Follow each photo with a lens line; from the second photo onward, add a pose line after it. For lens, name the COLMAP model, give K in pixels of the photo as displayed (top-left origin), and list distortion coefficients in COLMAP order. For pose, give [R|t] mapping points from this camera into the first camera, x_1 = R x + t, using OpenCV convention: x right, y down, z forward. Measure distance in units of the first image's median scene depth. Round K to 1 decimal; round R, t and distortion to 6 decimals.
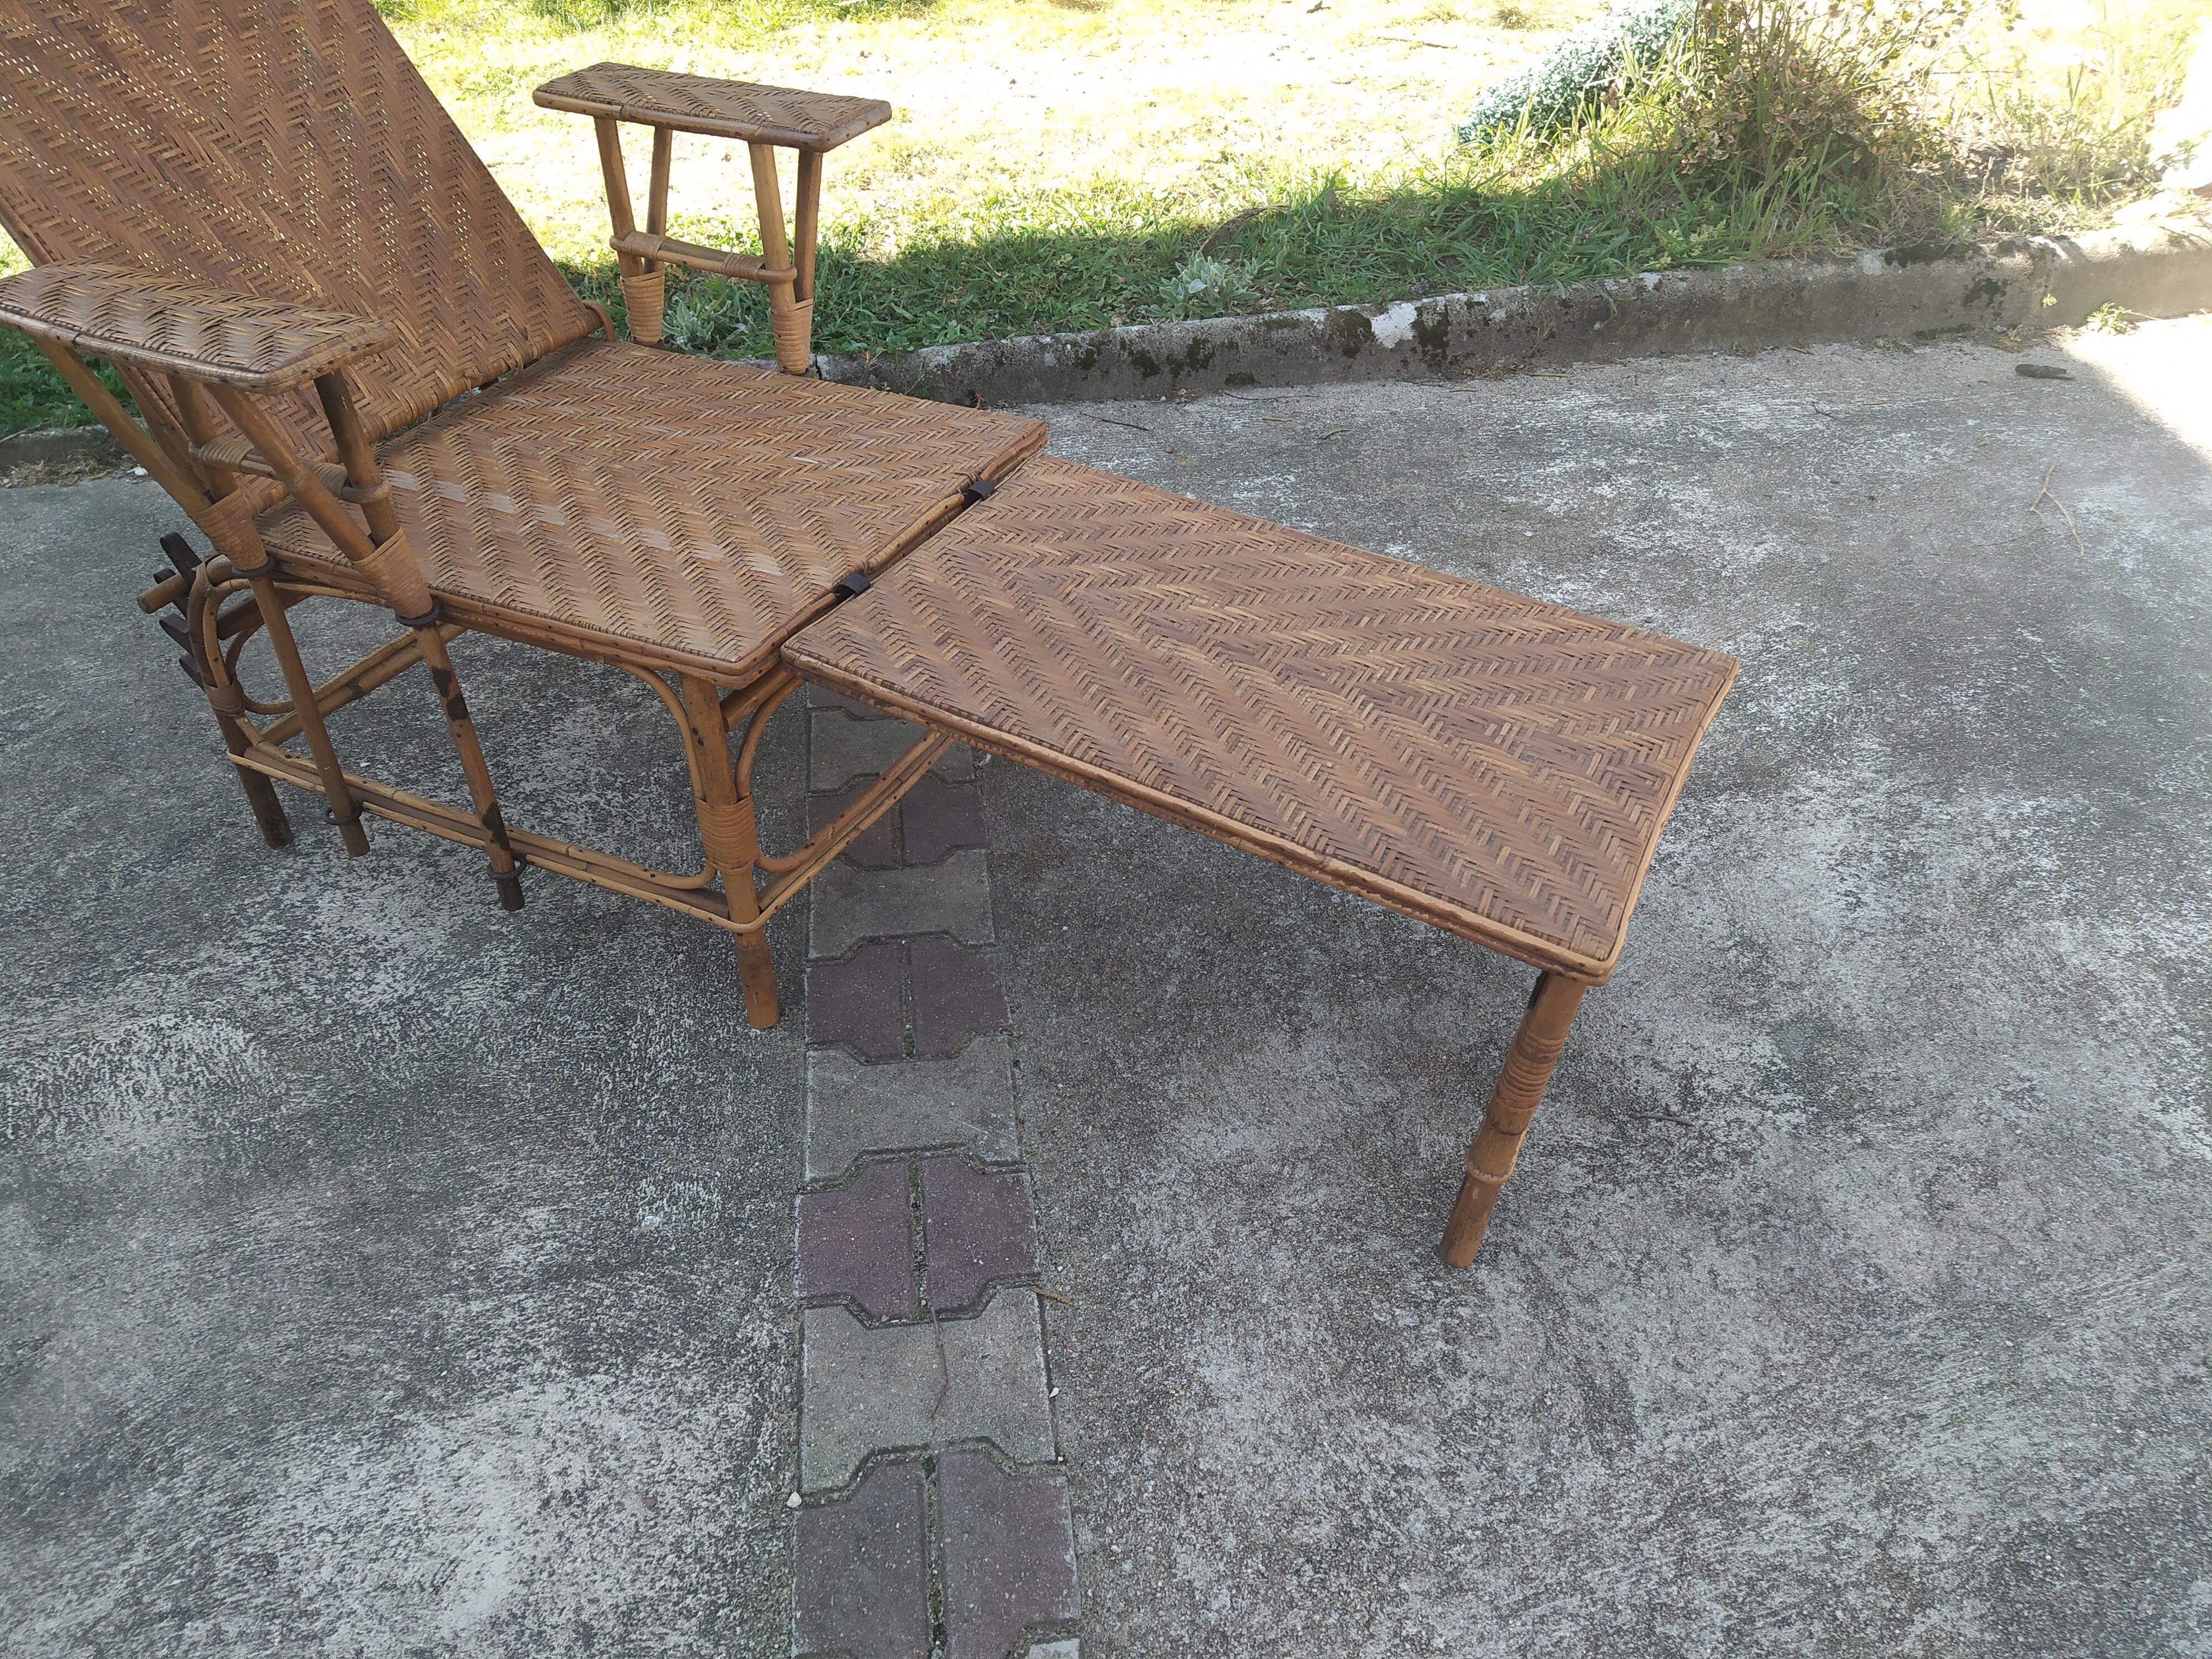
lens RADIAL K [[1643.0, 0, 1106.6], [0, 1643.0, 826.9], [0, 0, 1]] dist [0.095111, -0.139076]
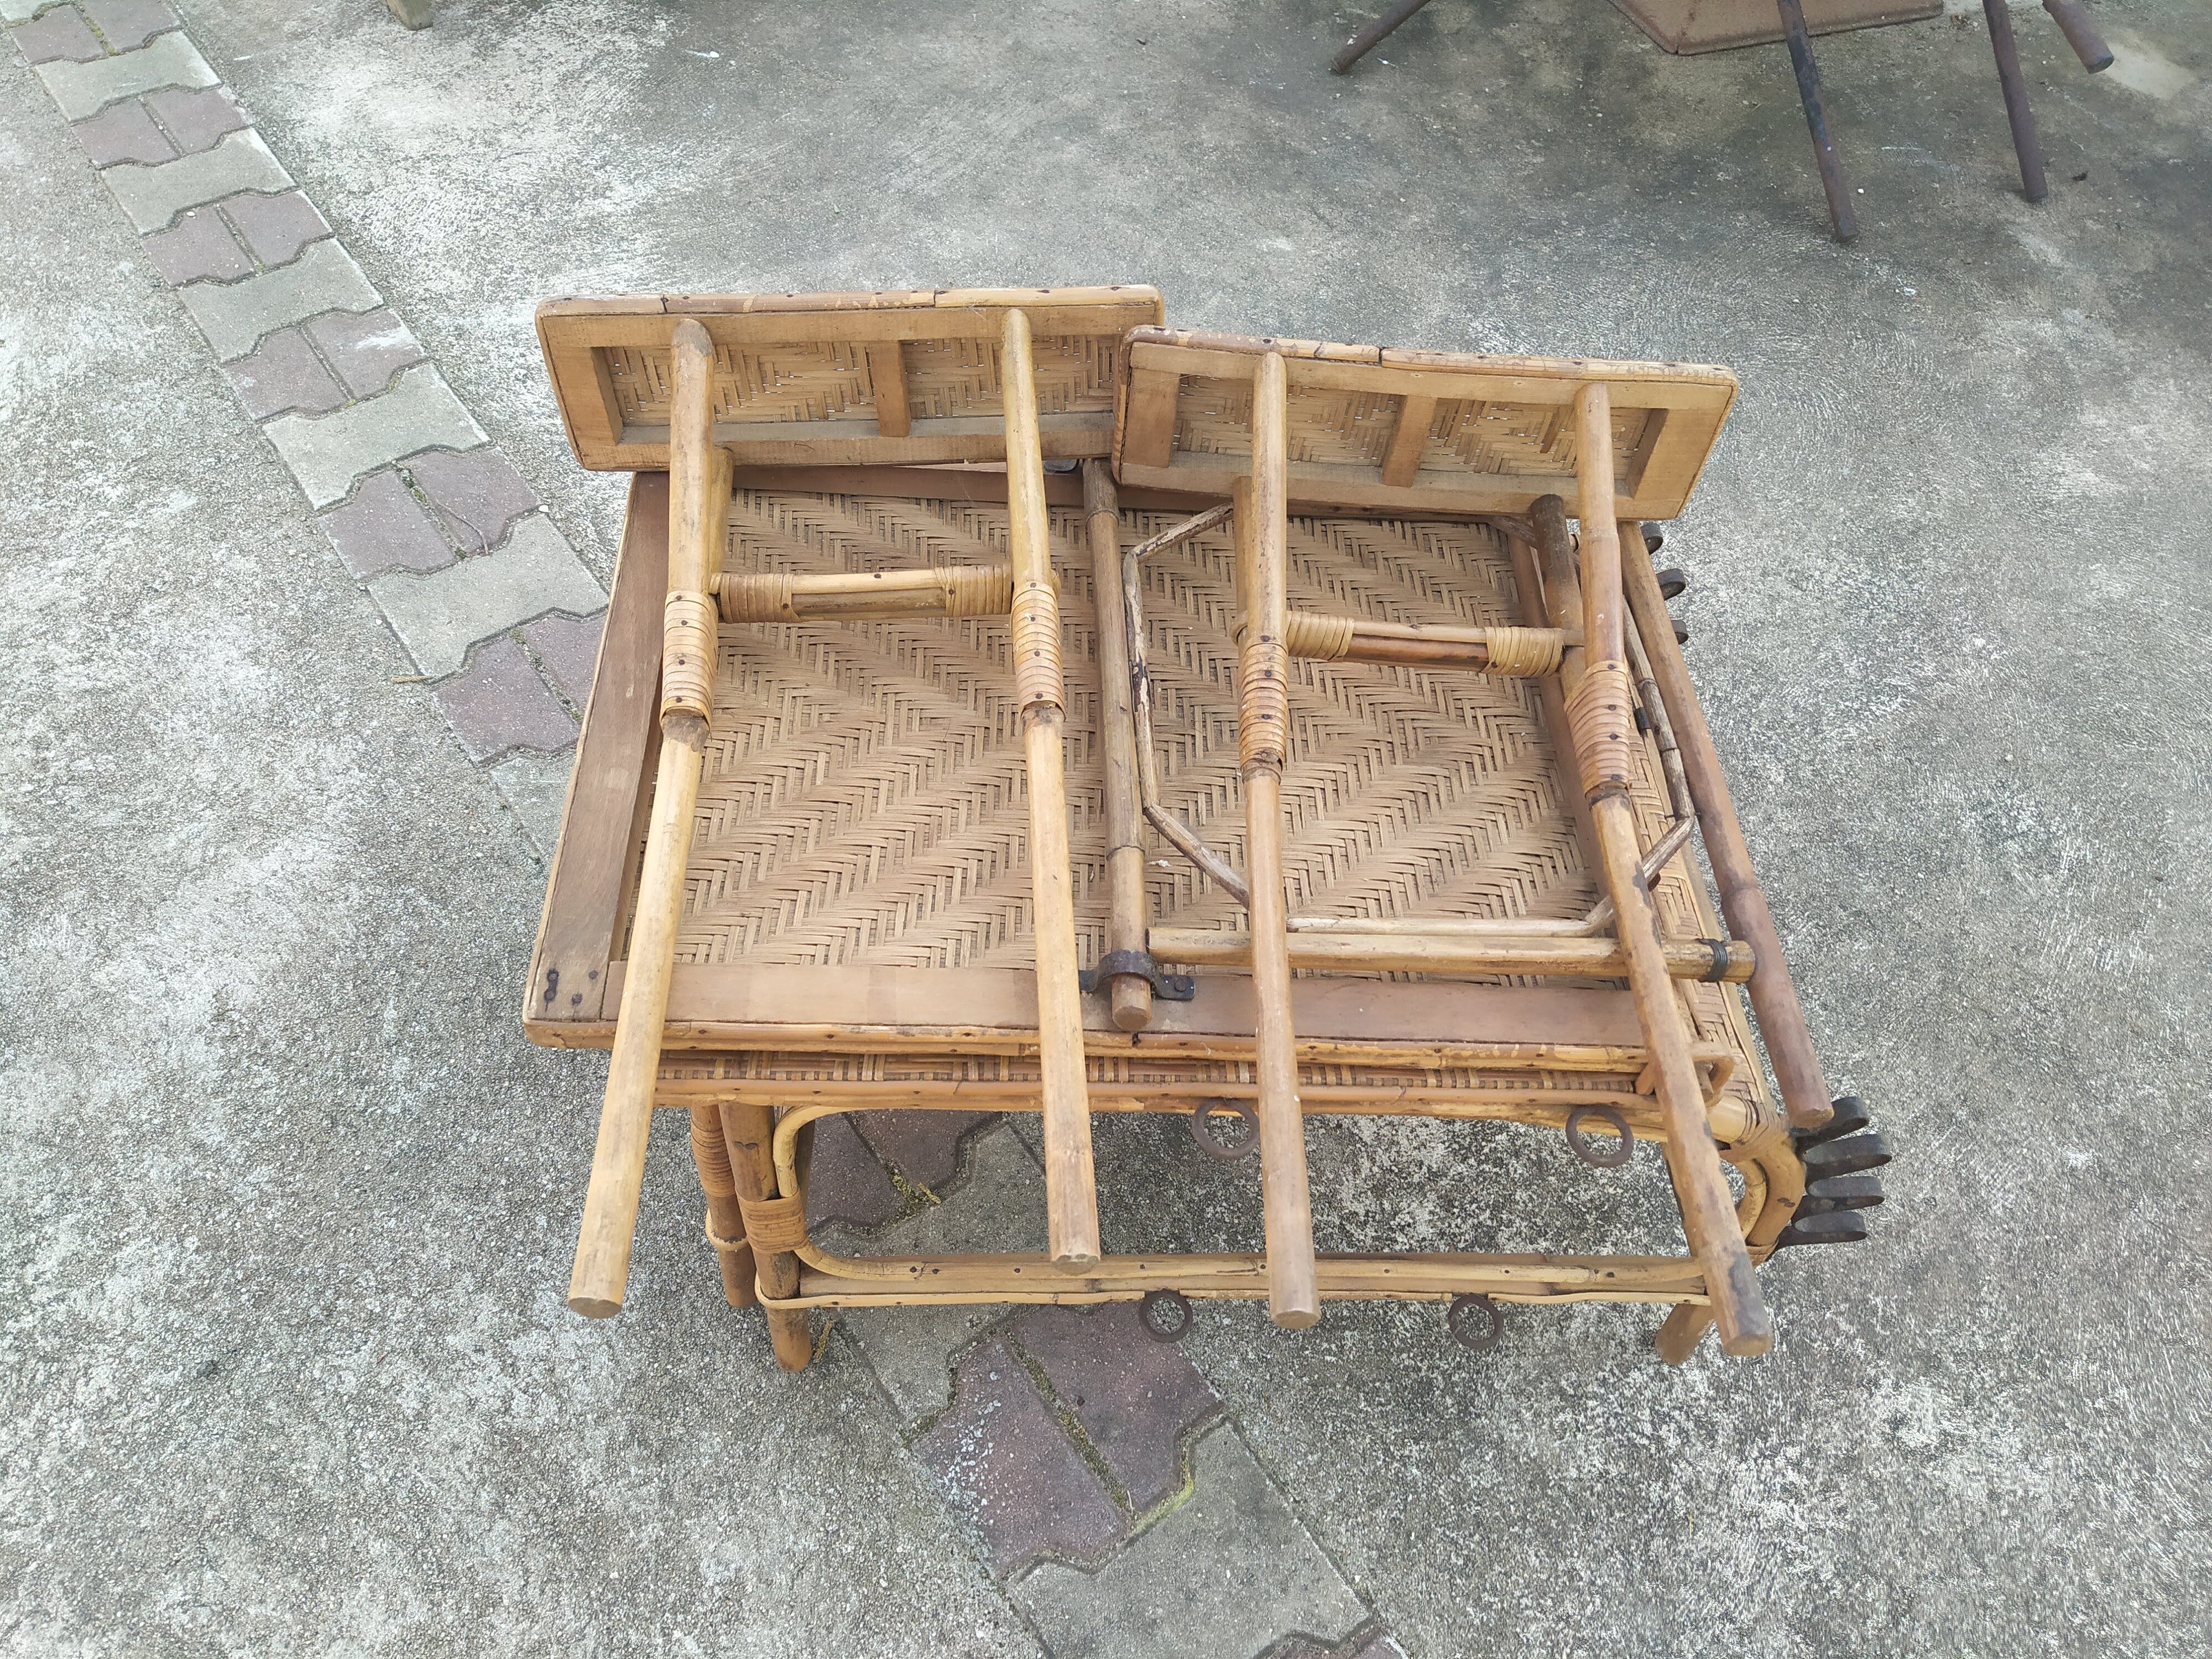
lens RADIAL K [[1643.0, 0, 1108.6], [0, 1643.0, 826.9], [0, 0, 1]] dist [0.095111, -0.139076]
pose [[-0.878664, 0.359405, -0.314289, -0.051215], [-0.328496, 0.022607, 0.944235, -0.855556], [0.346468, 0.932908, 0.098199, 1.002837]]
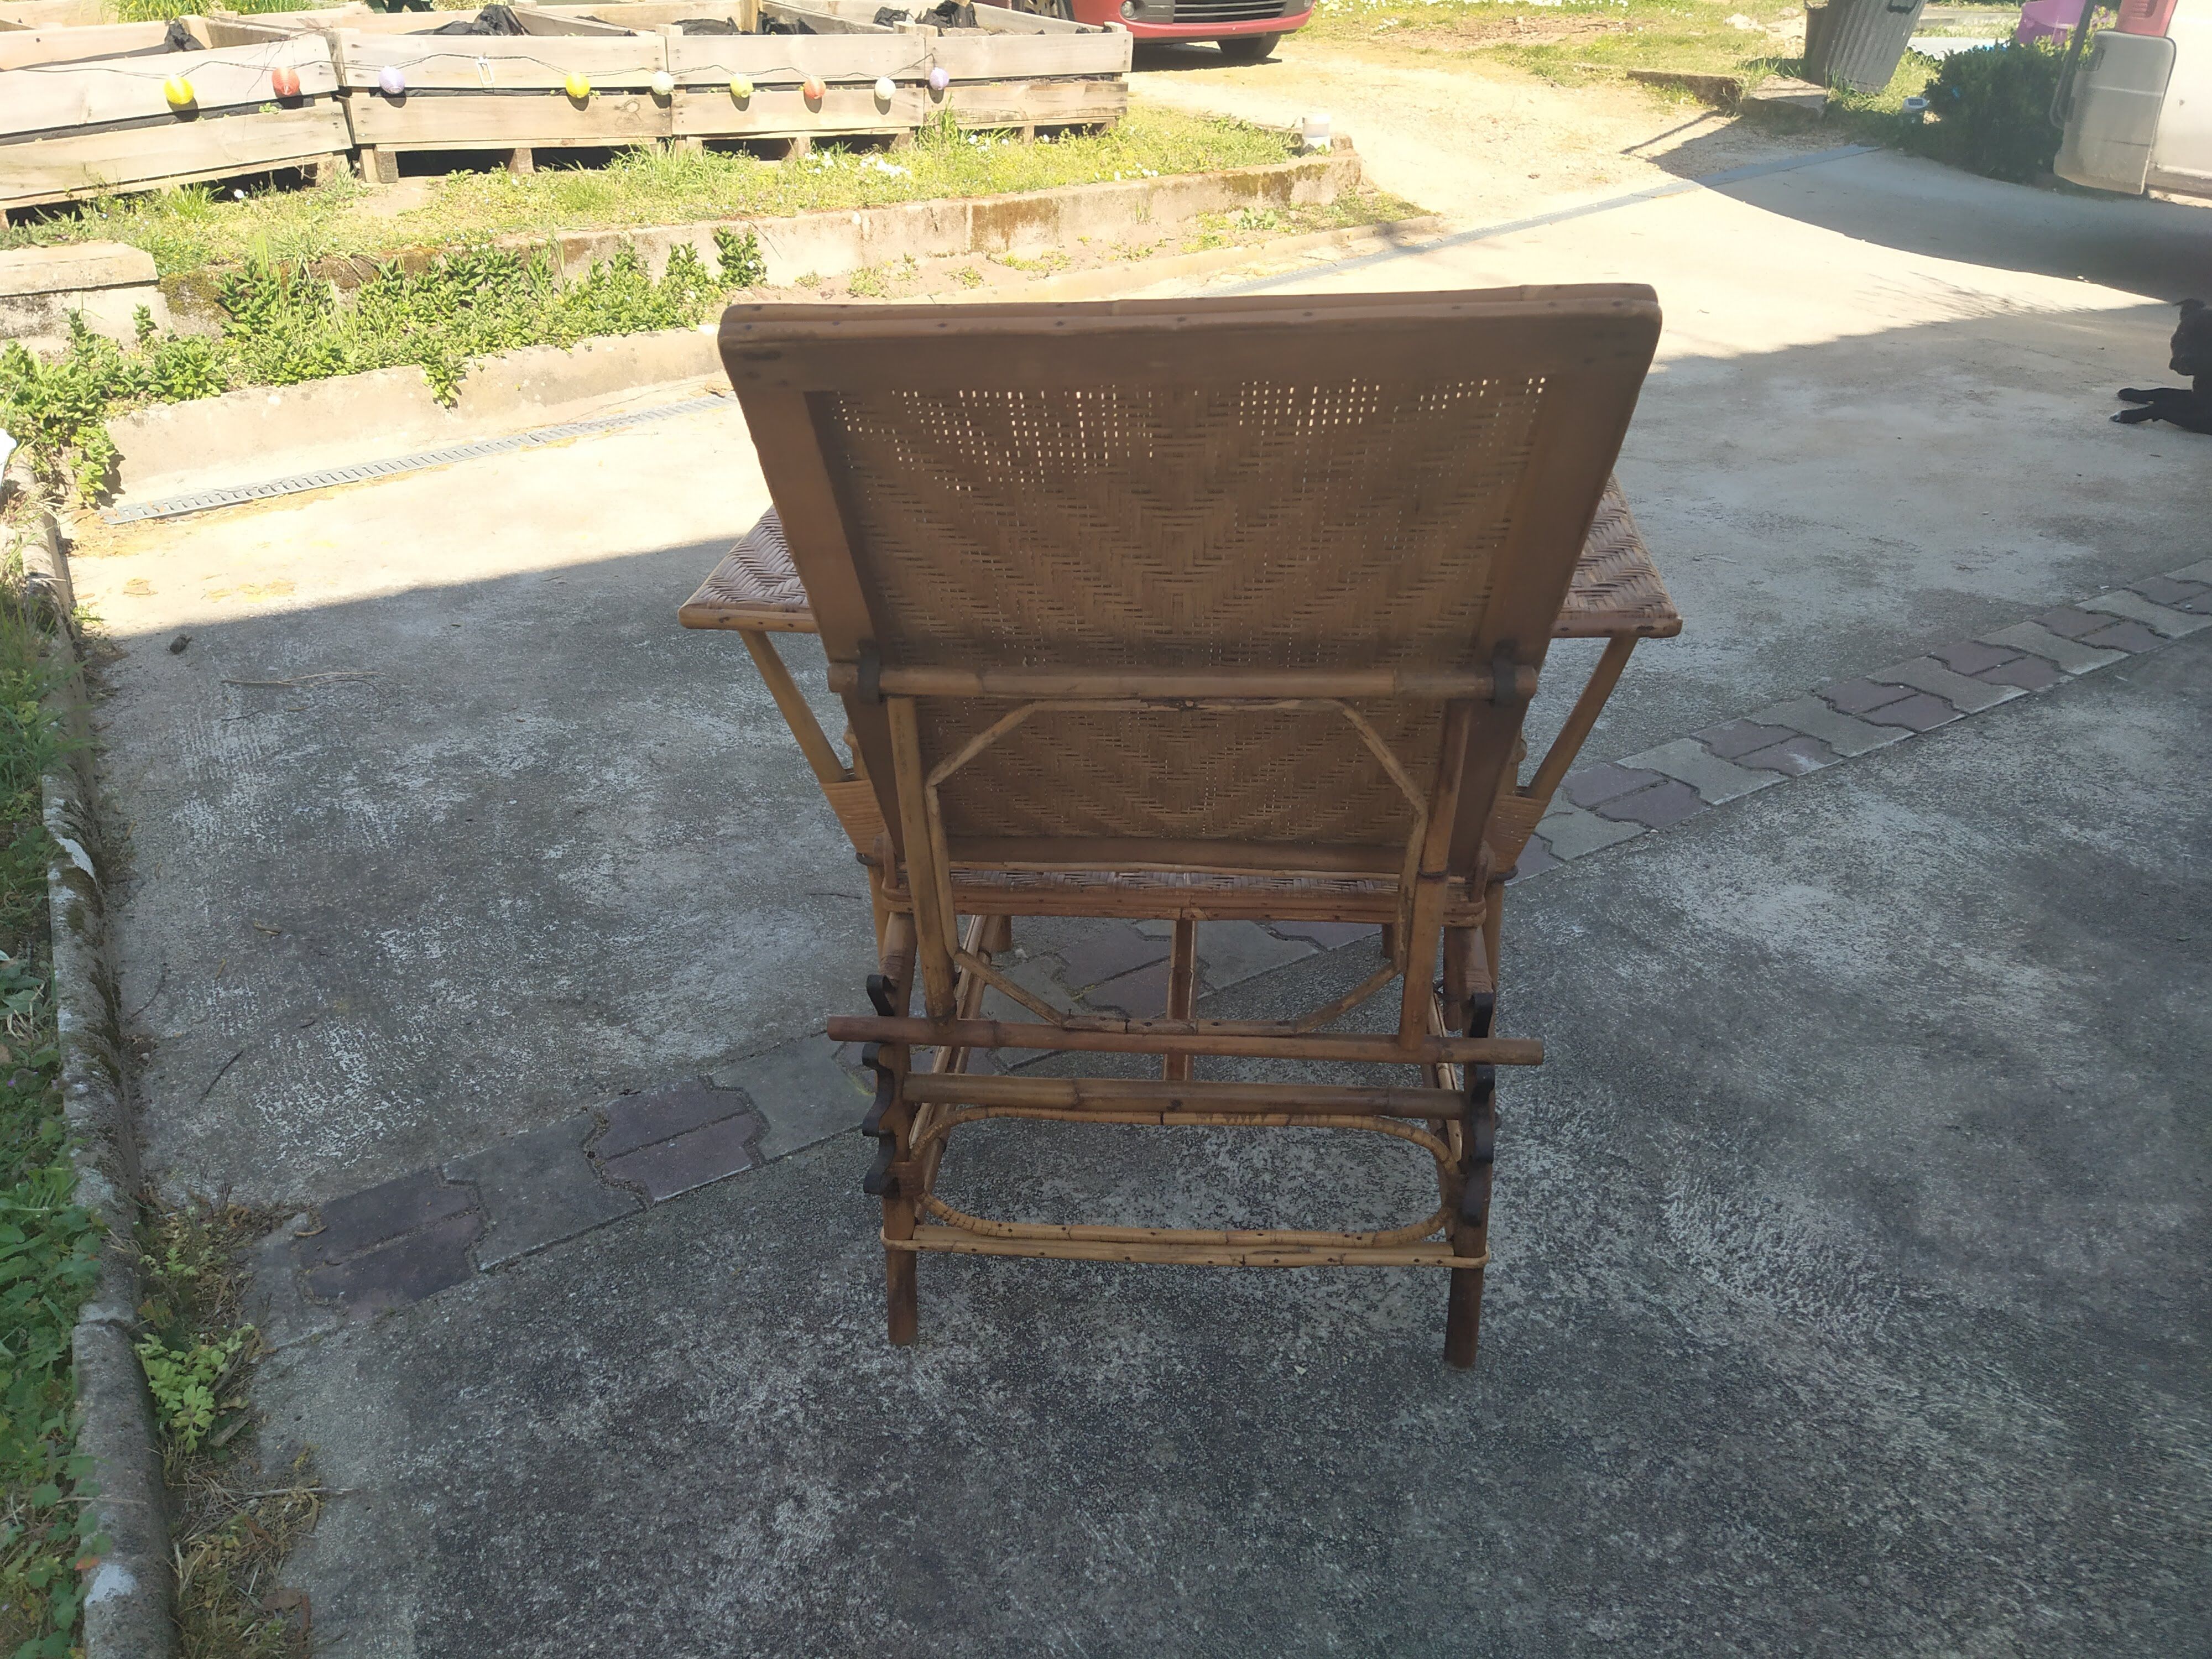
lens RADIAL K [[1643.0, 0, 1100.3], [0, 1643.0, 813.6], [0, 0, 1]] dist [0.095111, -0.139076]
pose [[-0.399037, -0.401860, 0.824183, -1.162983], [0.596667, 0.568710, 0.566178, -0.826523], [-0.696245, 0.717689, 0.012841, 1.096705]]
